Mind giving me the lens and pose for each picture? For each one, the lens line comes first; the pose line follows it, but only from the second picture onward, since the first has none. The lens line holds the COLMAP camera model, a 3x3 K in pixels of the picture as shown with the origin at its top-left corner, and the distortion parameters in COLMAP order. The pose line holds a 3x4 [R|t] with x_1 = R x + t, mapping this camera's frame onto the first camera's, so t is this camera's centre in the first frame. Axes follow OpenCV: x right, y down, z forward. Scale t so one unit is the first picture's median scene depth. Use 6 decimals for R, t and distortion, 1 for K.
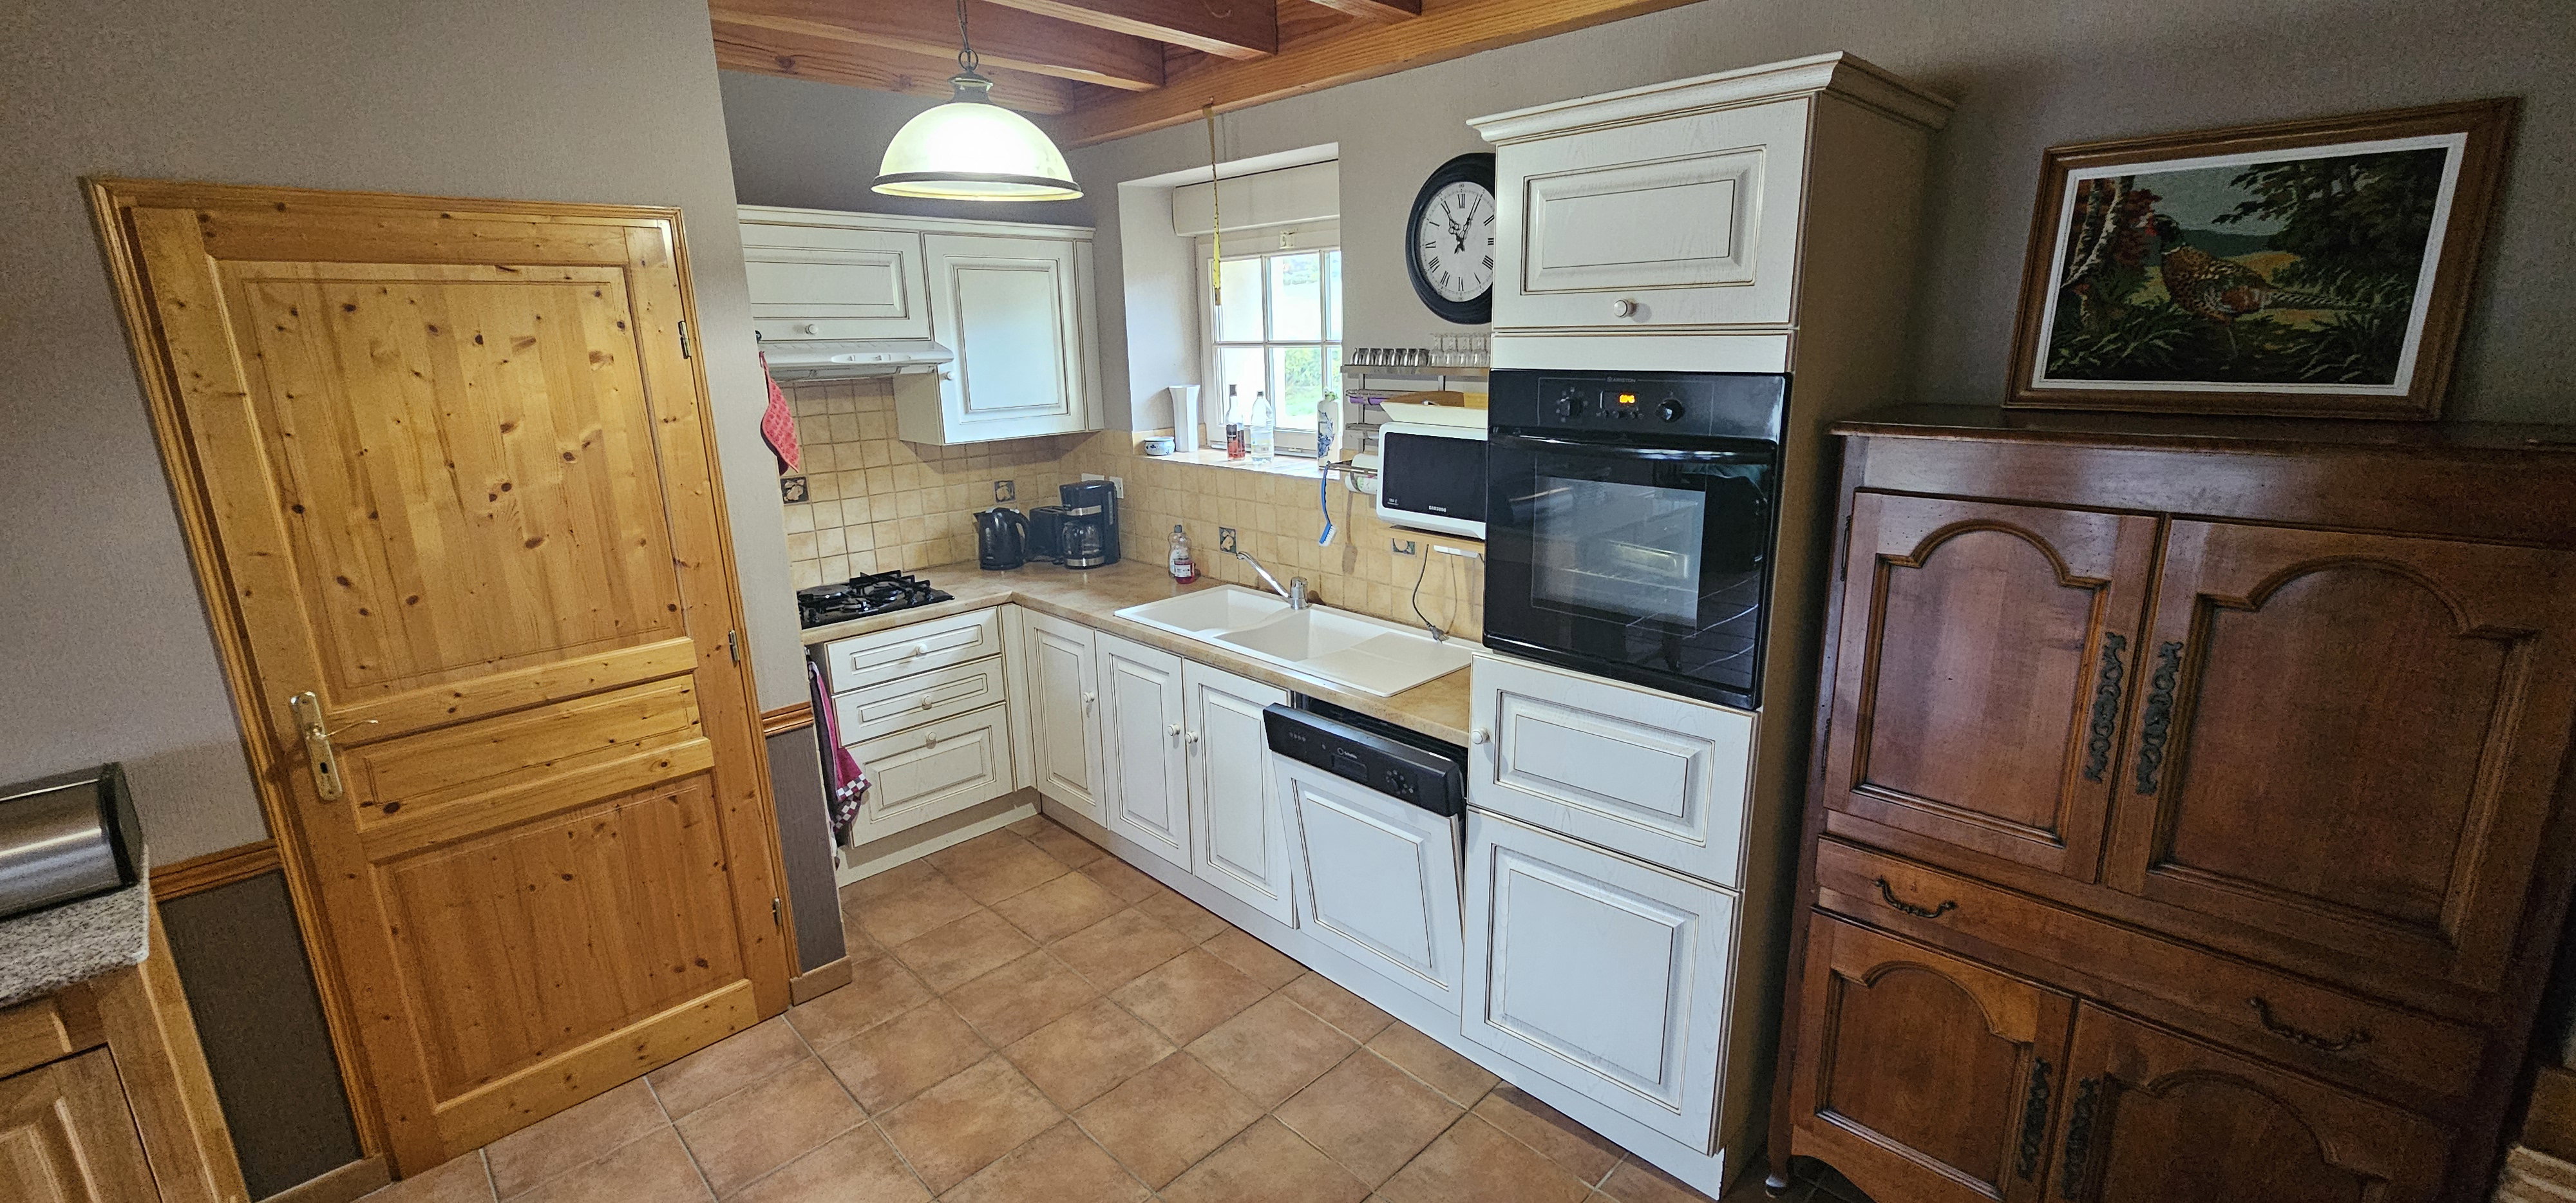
lens RADIAL K [[1058.8, 0, 1294.0], [0, 1058.8, 595.4], [0, 0, 1]] dist [-0.001690, -0.000251]
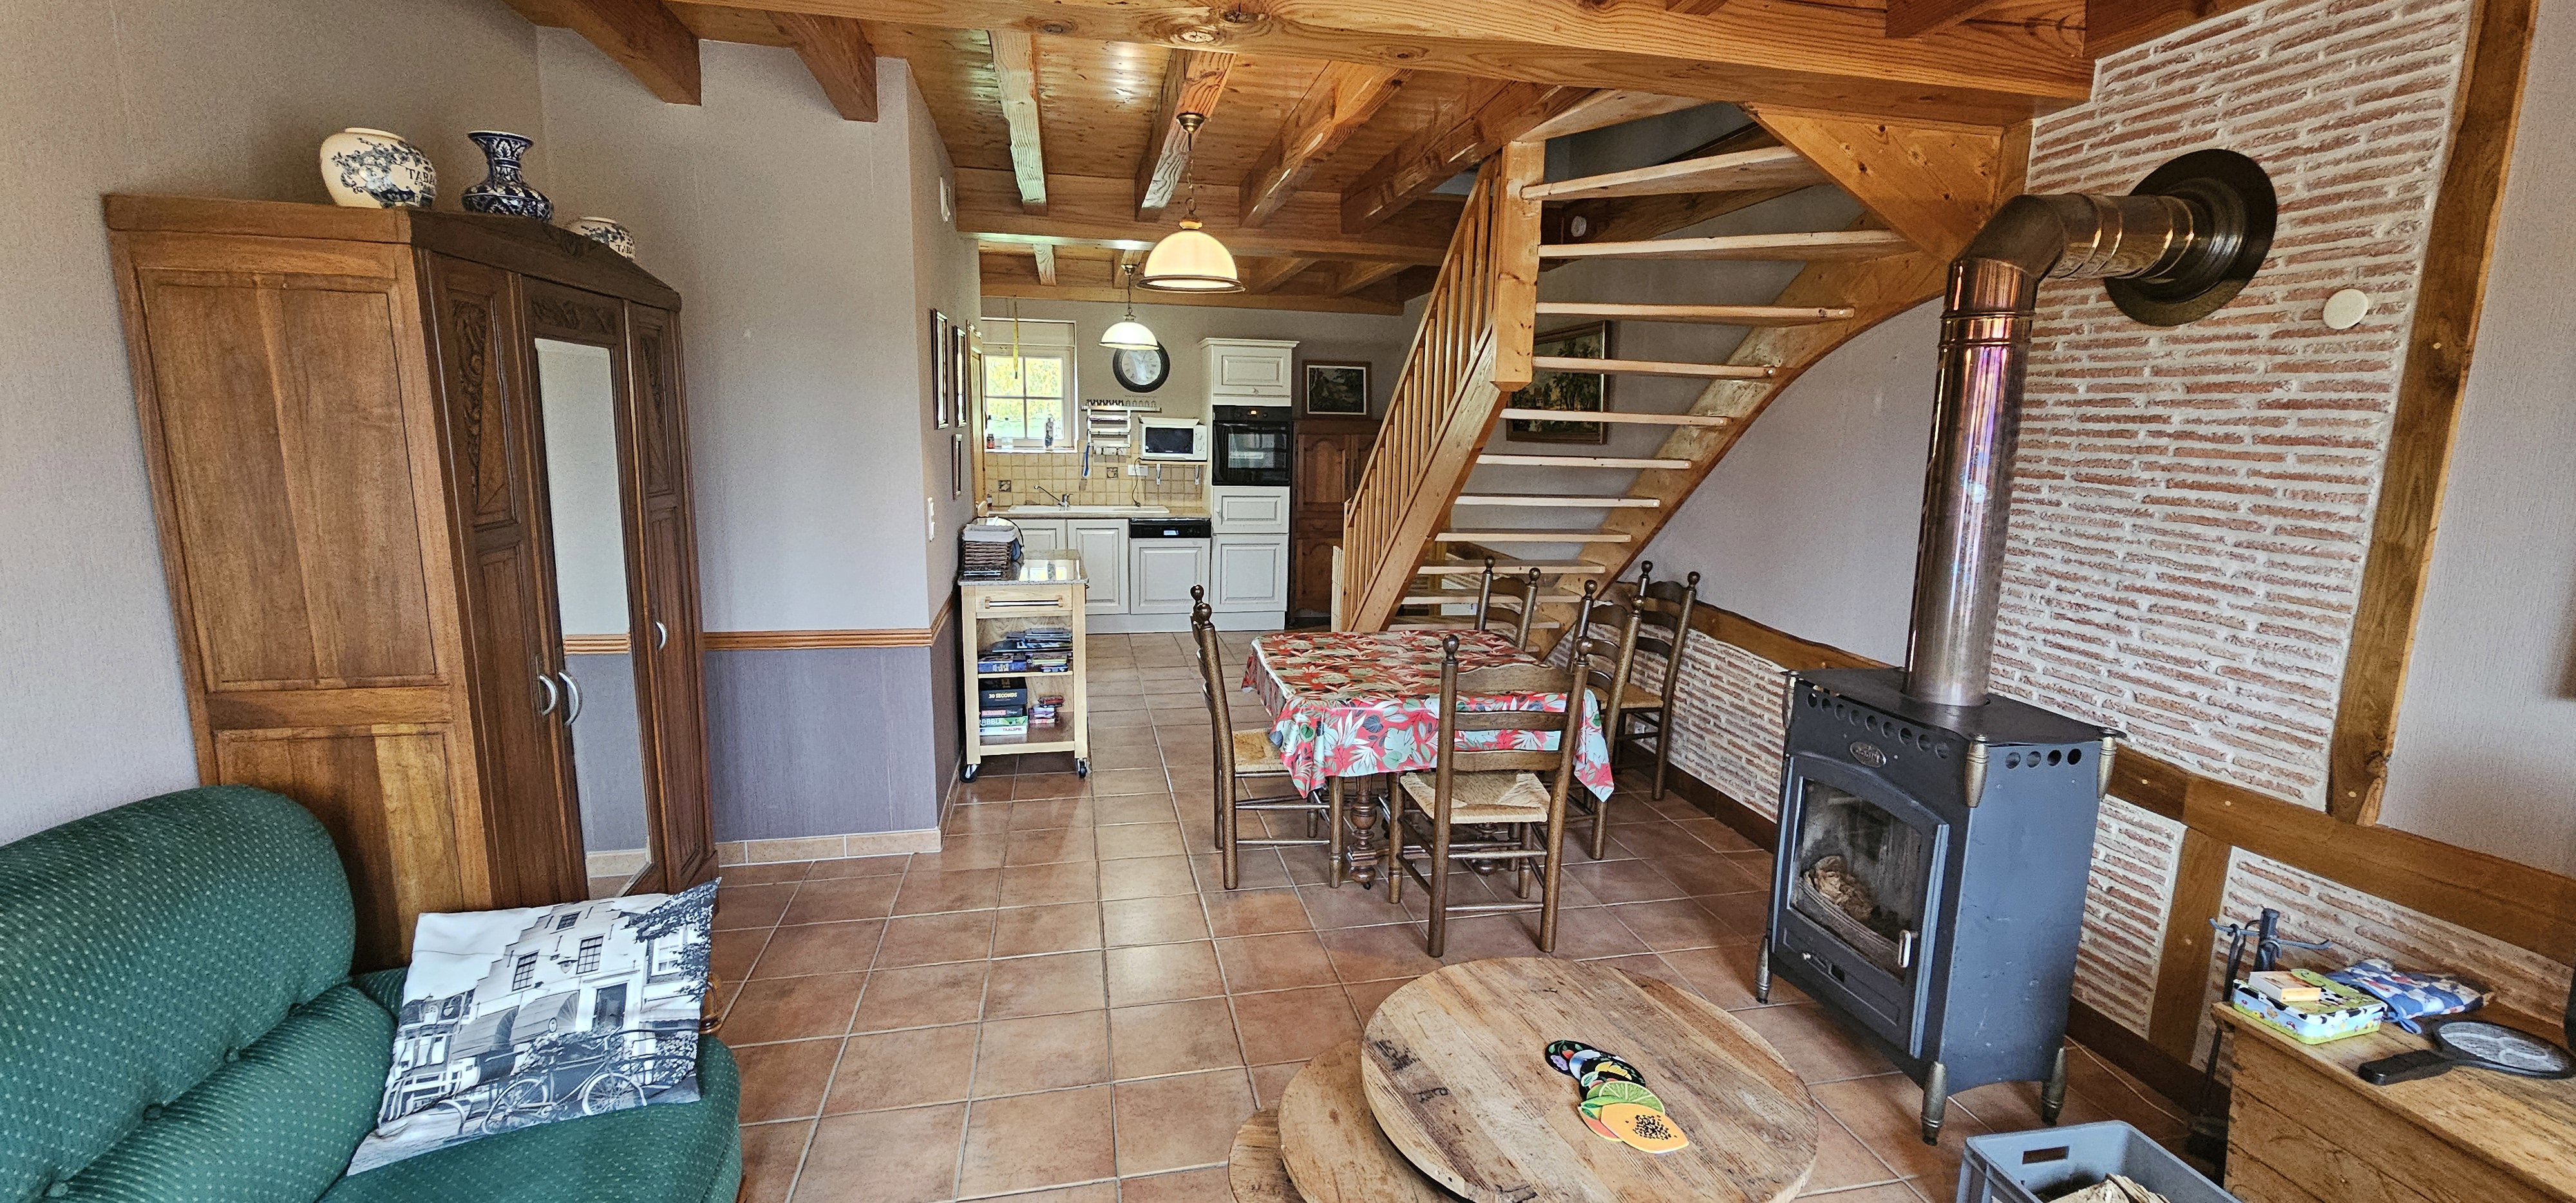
lens RADIAL K [[1058.8, 0, 1288.5], [0, 1058.8, 599.1], [0, 0, 1]] dist [-0.001690, -0.000251]
pose [[0.558811, -0.106818, 0.822387, -2.794800], [0.169872, 0.985386, 0.012562, 0.452415], [-0.811710, 0.132680, 0.568790, -1.213613]]
